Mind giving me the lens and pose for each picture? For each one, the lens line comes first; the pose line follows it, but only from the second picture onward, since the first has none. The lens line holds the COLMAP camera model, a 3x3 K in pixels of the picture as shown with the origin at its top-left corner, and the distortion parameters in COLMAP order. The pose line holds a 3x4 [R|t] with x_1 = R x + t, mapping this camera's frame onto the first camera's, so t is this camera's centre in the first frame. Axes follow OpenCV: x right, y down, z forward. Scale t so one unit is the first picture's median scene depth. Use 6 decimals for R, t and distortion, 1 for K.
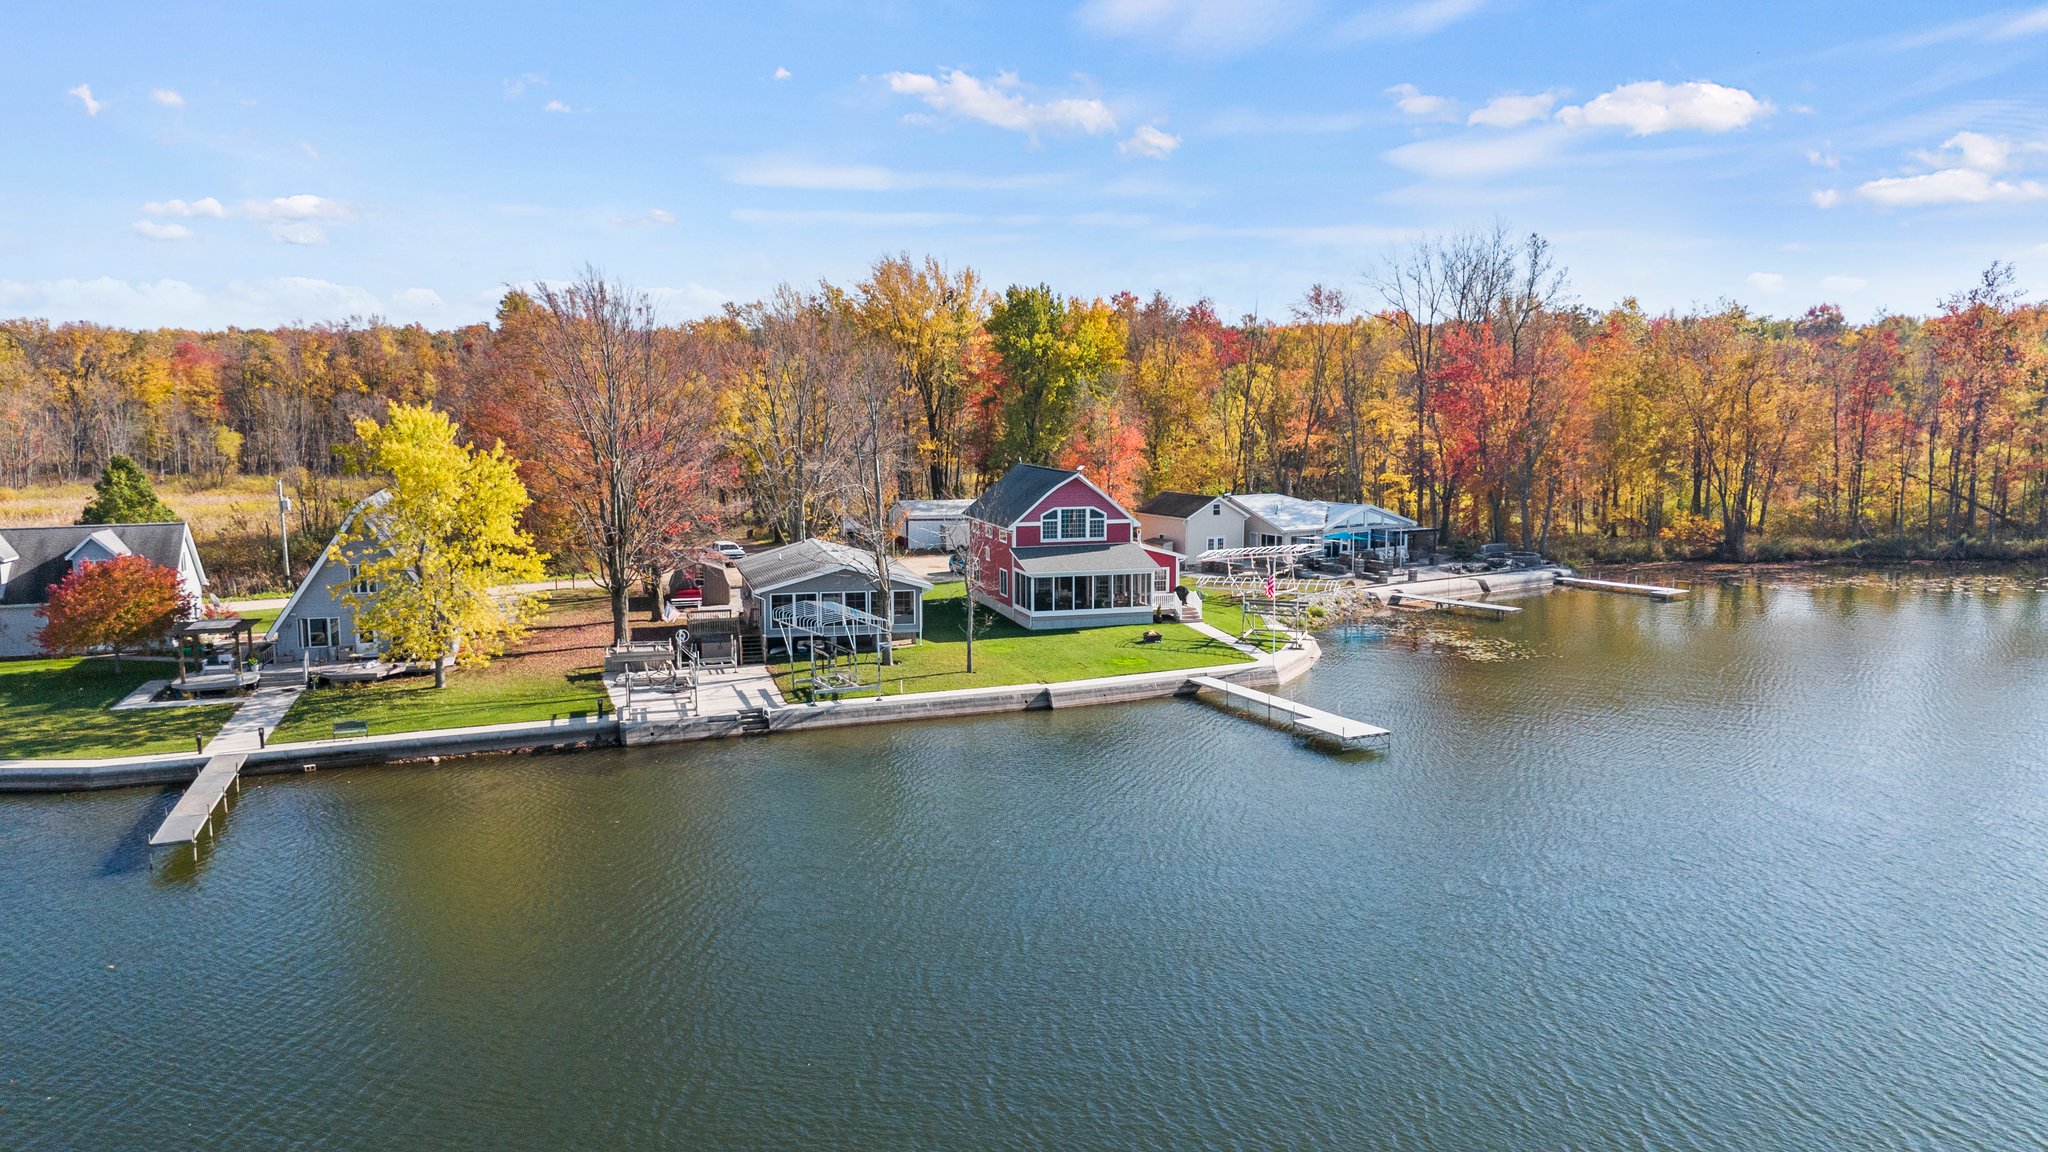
lens RADIAL K [[1530.3, 0, 1011.8], [0, 1530.3, 535.0], [0, 0, 1]] dist [0.077003, -0.193897]
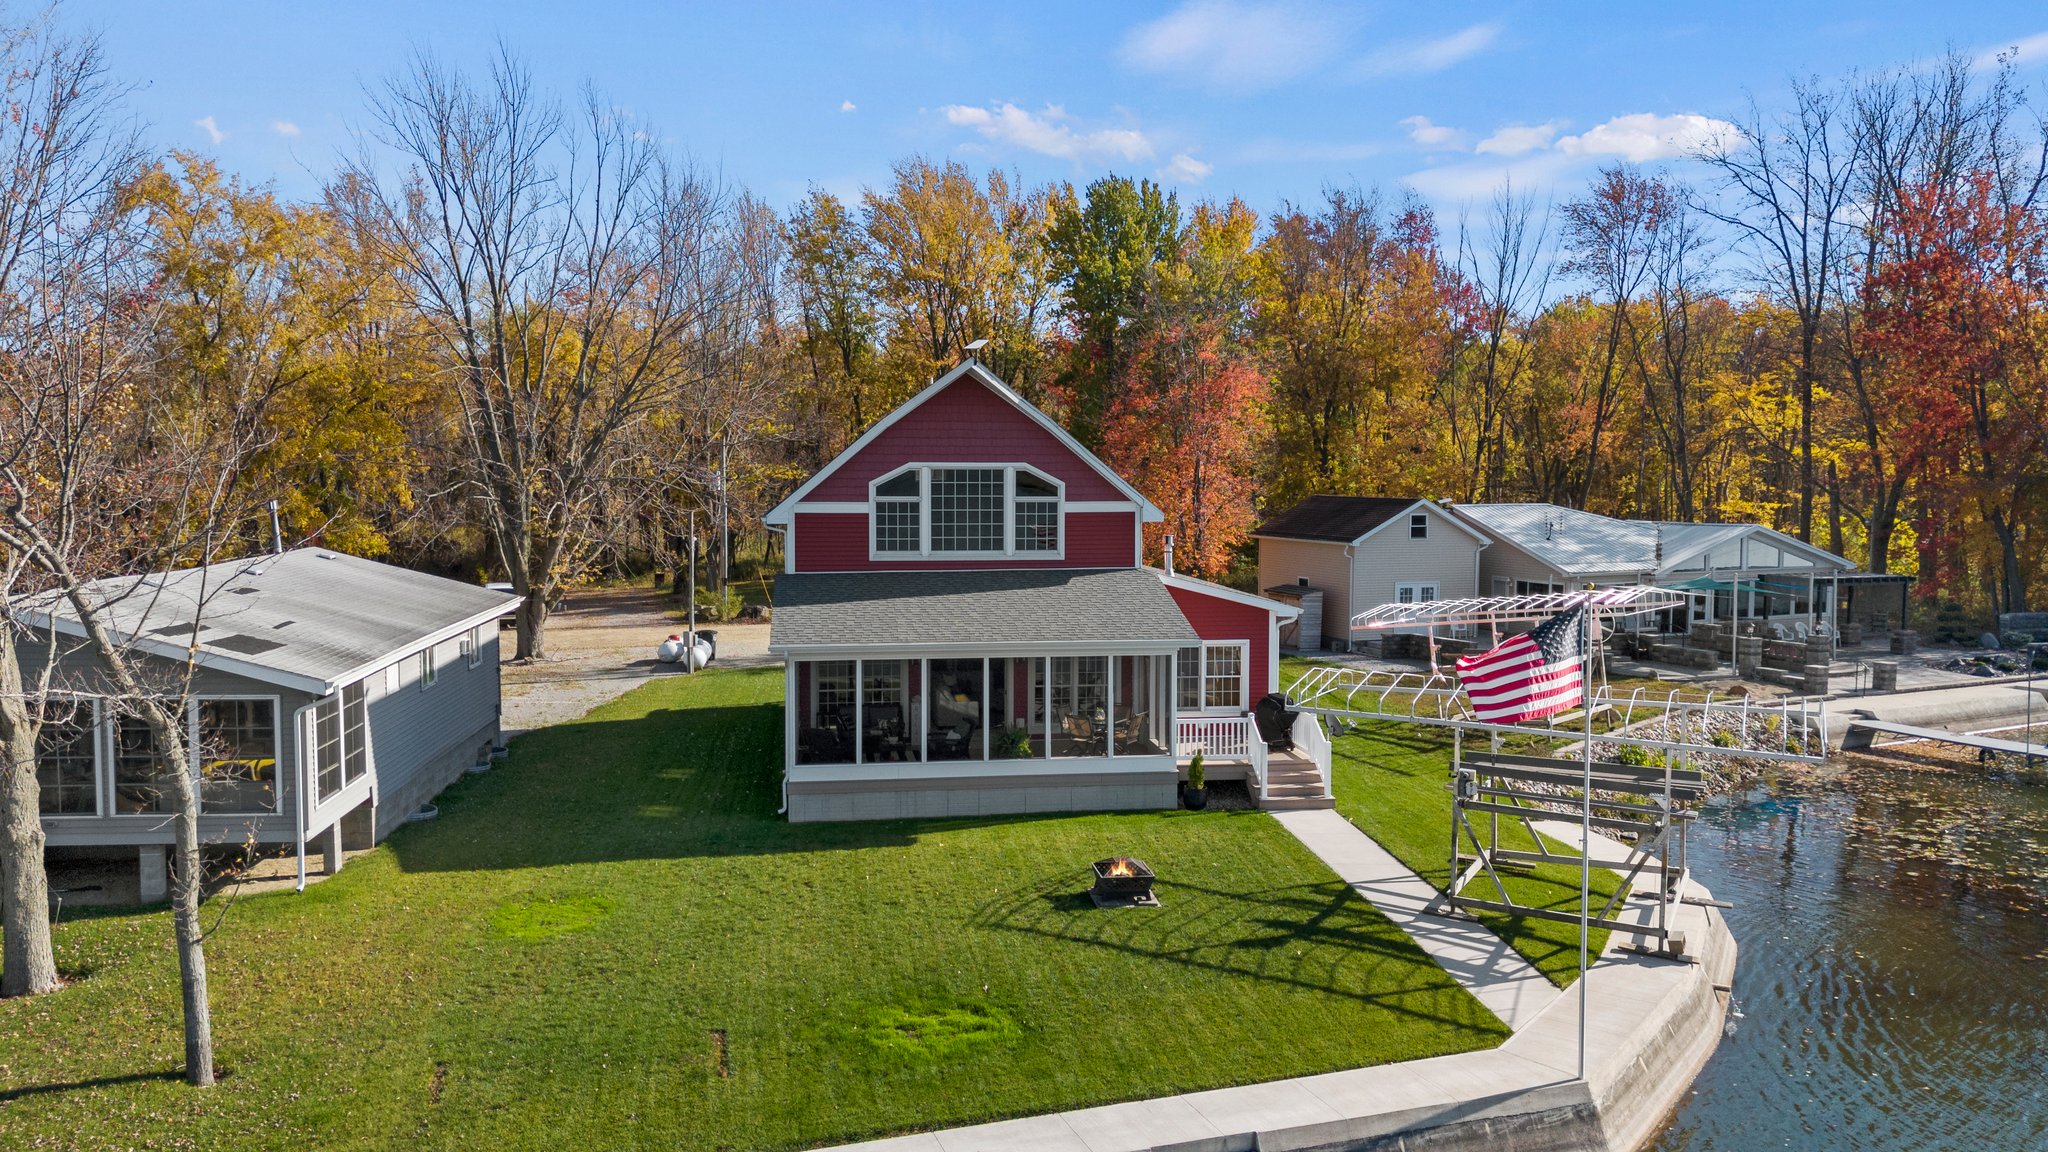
lens RADIAL K [[1514.6, 0, 1023.5], [0, 1514.6, 555.2], [0, 0, 1]] dist [0.058557, -0.061508]
pose [[0.988726, 0.013126, -0.149157, 0.084423], [-0.018932, 0.999115, -0.037573, 0.012697], [0.148532, 0.039973, 0.988099, 0.526344]]
